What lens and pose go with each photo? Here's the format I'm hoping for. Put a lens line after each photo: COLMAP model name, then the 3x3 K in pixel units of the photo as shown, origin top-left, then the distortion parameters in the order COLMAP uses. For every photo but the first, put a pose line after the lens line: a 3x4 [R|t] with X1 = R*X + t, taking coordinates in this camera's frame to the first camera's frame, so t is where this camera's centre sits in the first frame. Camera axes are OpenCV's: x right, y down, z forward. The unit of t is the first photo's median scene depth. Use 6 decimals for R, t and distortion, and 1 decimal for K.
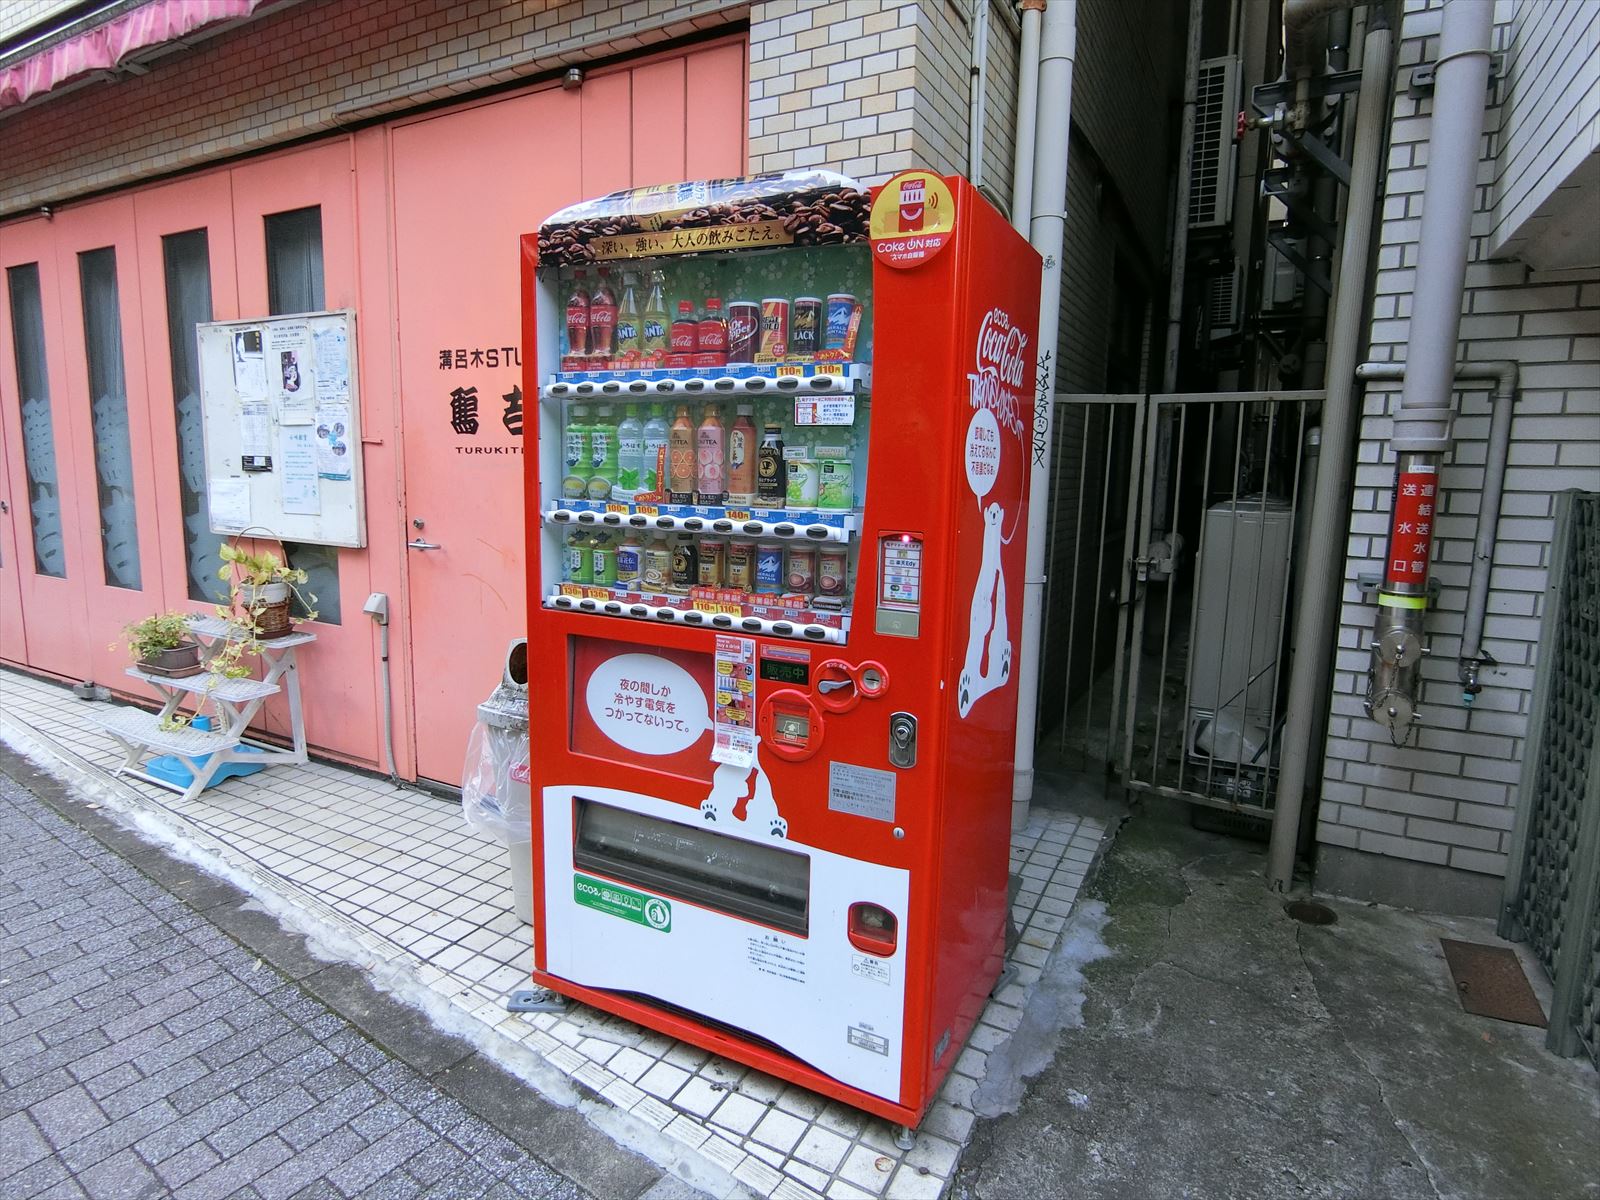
lens RADIAL K [[880.5, 0, 799.1], [0, 880.5, 600.5], [0, 0, 1]] dist [-0.005918, -0.001028]
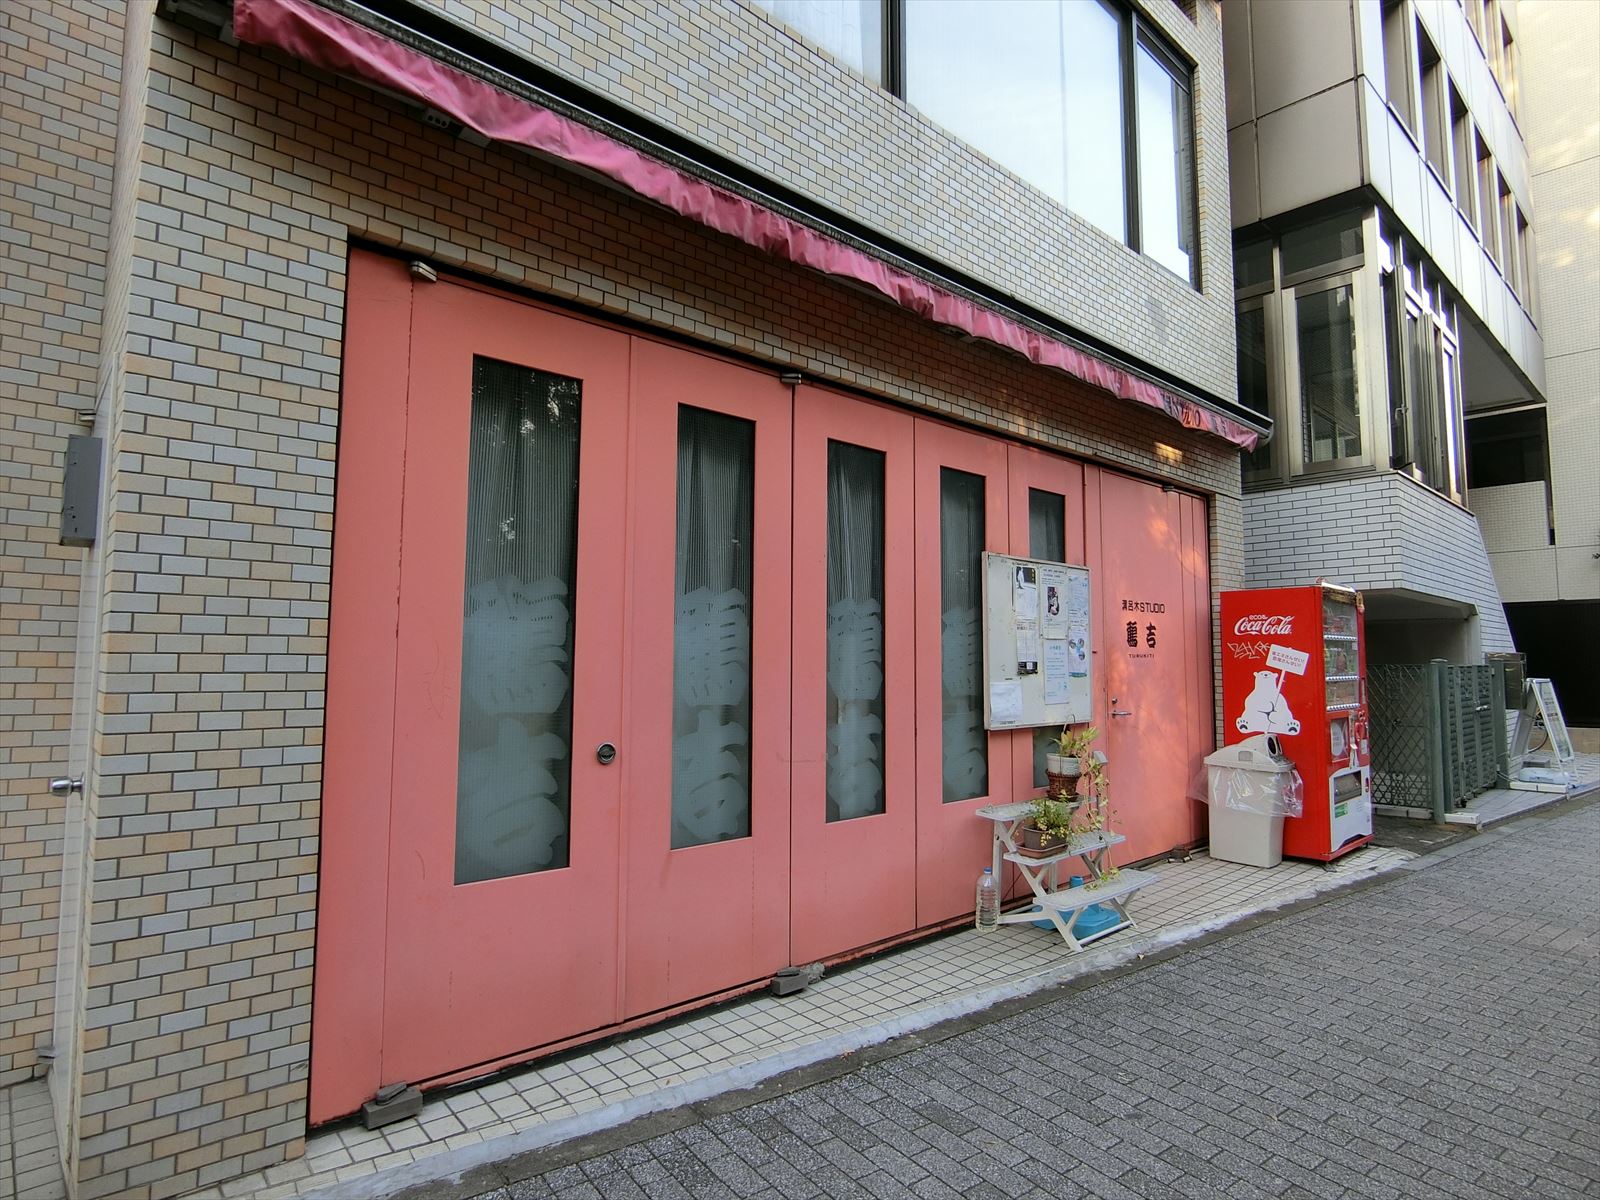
lens RADIAL K [[880.5, 0, 799.5], [0, 880.5, 588.2], [0, 0, 1]] dist [-0.005918, -0.001028]
pose [[0.317282, 0.049359, 0.947046, -2.011767], [0.138205, 0.985576, -0.097669, -0.198440], [-0.938207, 0.161875, 0.305884, 0.939513]]
